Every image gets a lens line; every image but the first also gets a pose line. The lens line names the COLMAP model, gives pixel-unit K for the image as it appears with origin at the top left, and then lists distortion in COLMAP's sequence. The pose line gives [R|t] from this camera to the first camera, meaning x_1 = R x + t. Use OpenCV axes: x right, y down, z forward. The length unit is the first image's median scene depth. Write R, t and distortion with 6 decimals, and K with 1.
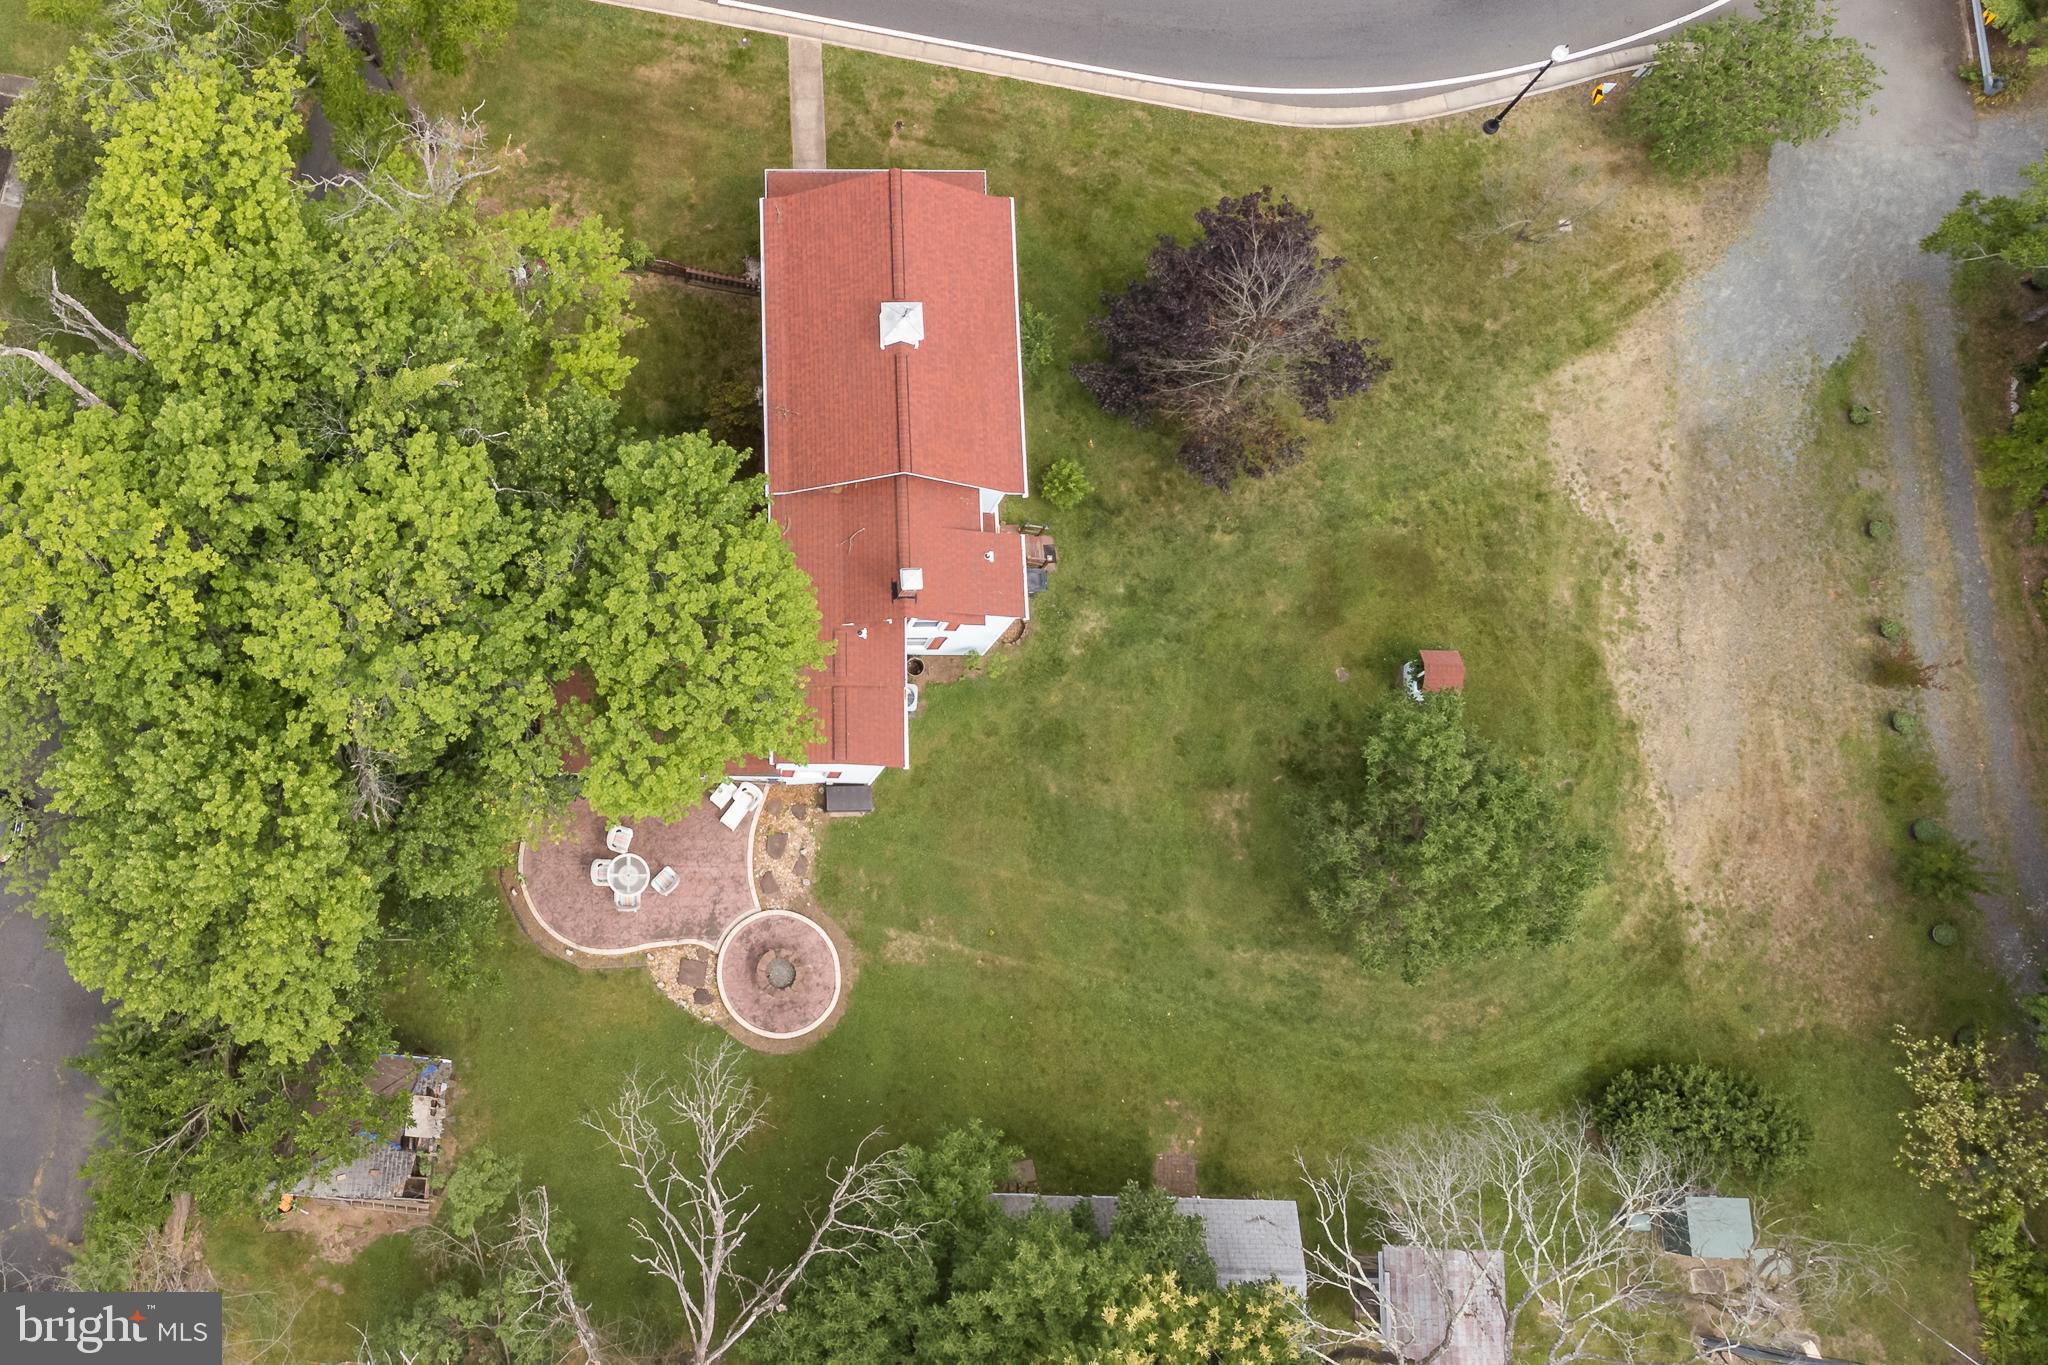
lens RADIAL K [[1894.6, 0, 694.7], [0, 1894.6, 585.5], [0, 0, 1]] dist [0.046914, -0.023379]
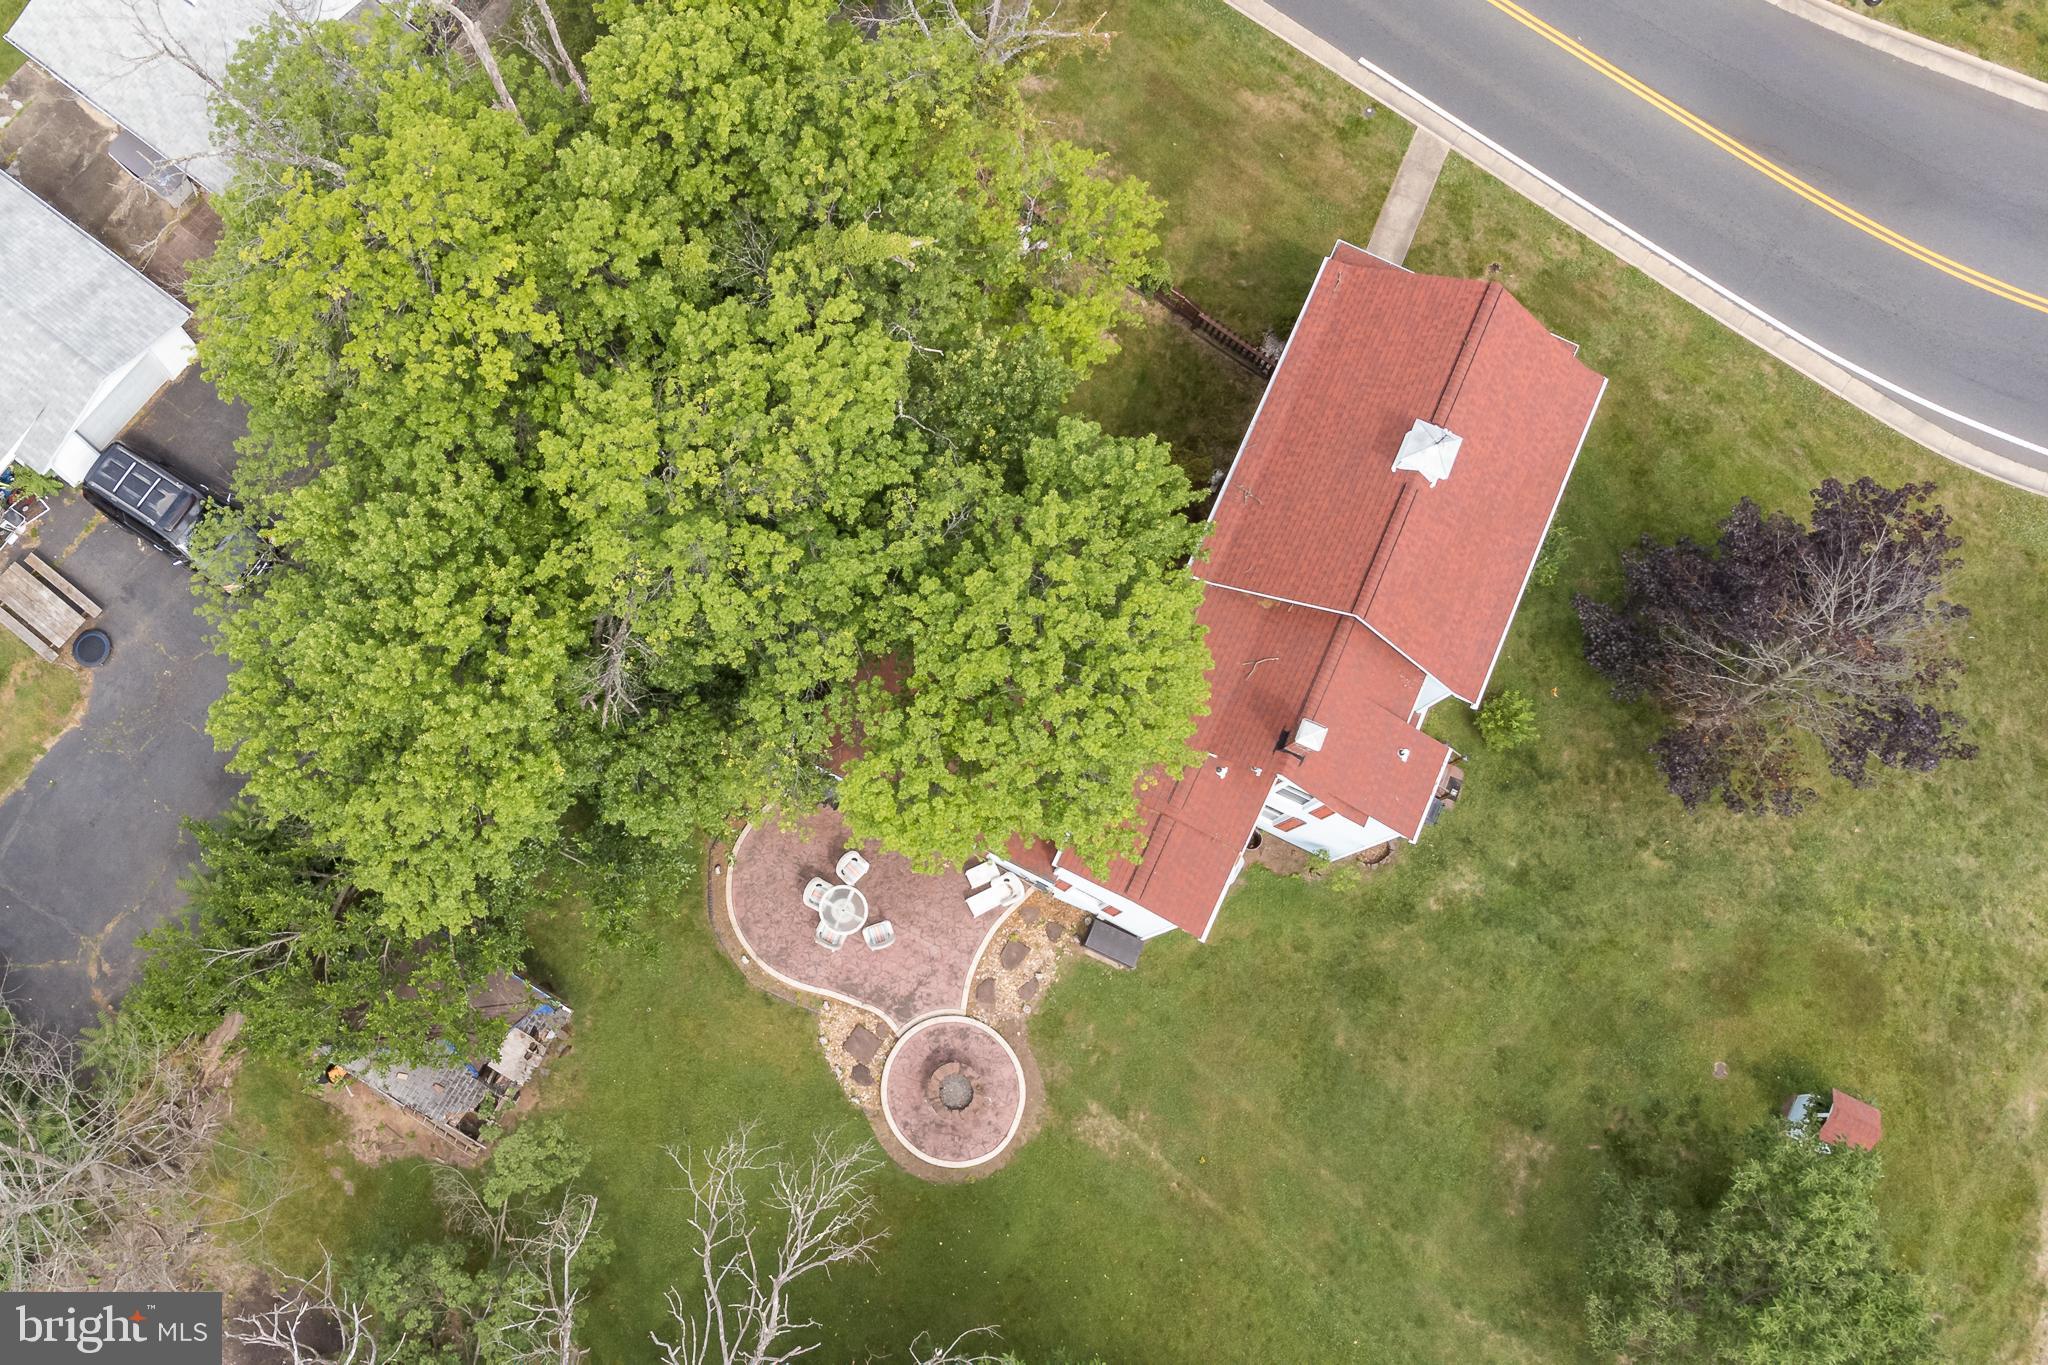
lens RADIAL K [[1708.1, 0, 827.8], [0, 1708.1, 681.3], [0, 0, 1]] dist [0.010446, 0.044256]
pose [[0.899599, 0.424840, -0.101162, -0.008604], [-0.424605, 0.905036, 0.024921, 0.051040], [0.102142, 0.020535, 0.994558, 0.270501]]
